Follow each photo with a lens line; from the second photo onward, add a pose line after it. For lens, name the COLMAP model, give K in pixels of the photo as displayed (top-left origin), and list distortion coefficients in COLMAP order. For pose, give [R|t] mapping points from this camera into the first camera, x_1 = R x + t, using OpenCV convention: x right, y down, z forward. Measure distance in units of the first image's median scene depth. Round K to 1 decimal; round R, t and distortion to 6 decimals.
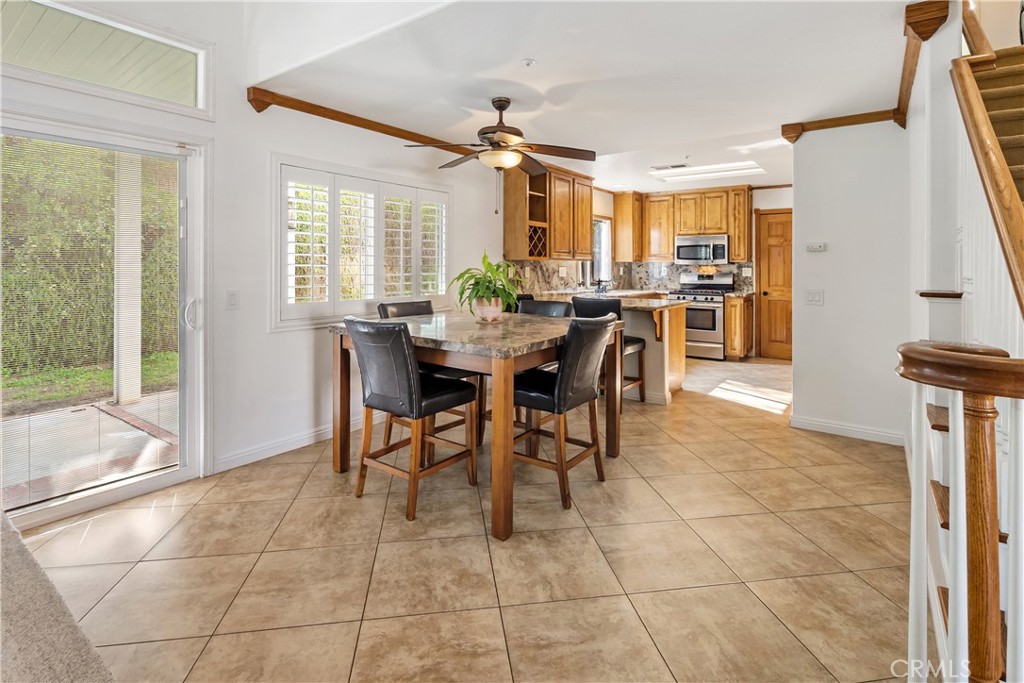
lens RADIAL K [[472.6, 0, 531.7], [0, 472.6, 263.0], [0, 0, 1]] dist [-0.007870, 0.001782]
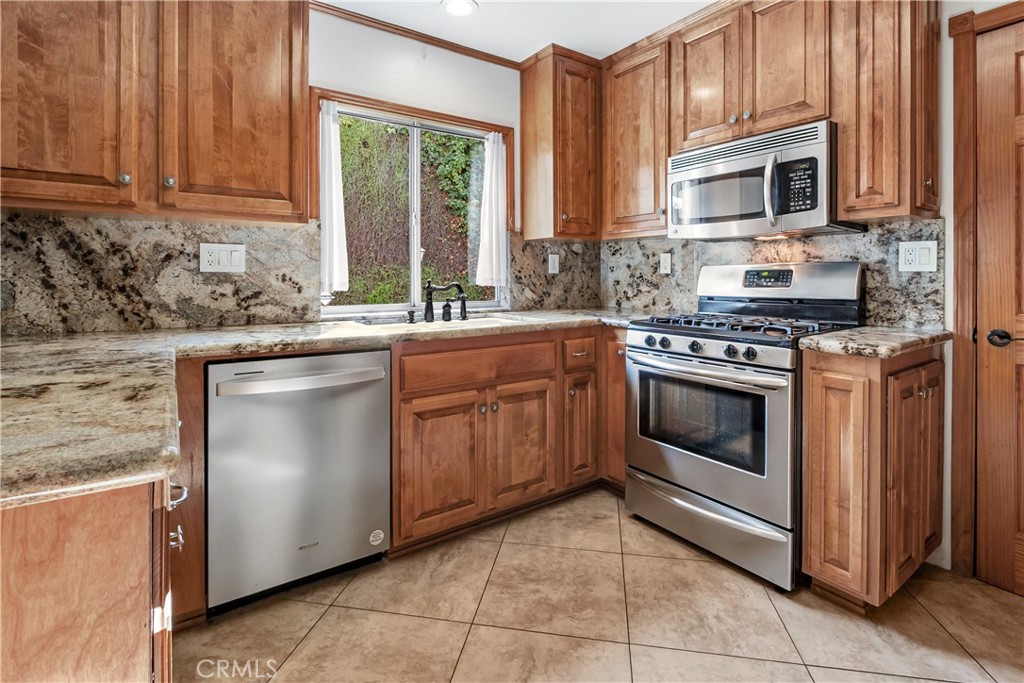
lens RADIAL K [[472.6, 0, 543.3], [0, 472.6, 280.9], [0, 0, 1]] dist [-0.007870, 0.001782]
pose [[0.944787, -0.003010, -0.327672, 0.343566], [0.007293, 0.999903, 0.011843, 0.028821], [0.327604, -0.013579, 0.944717, 0.676823]]
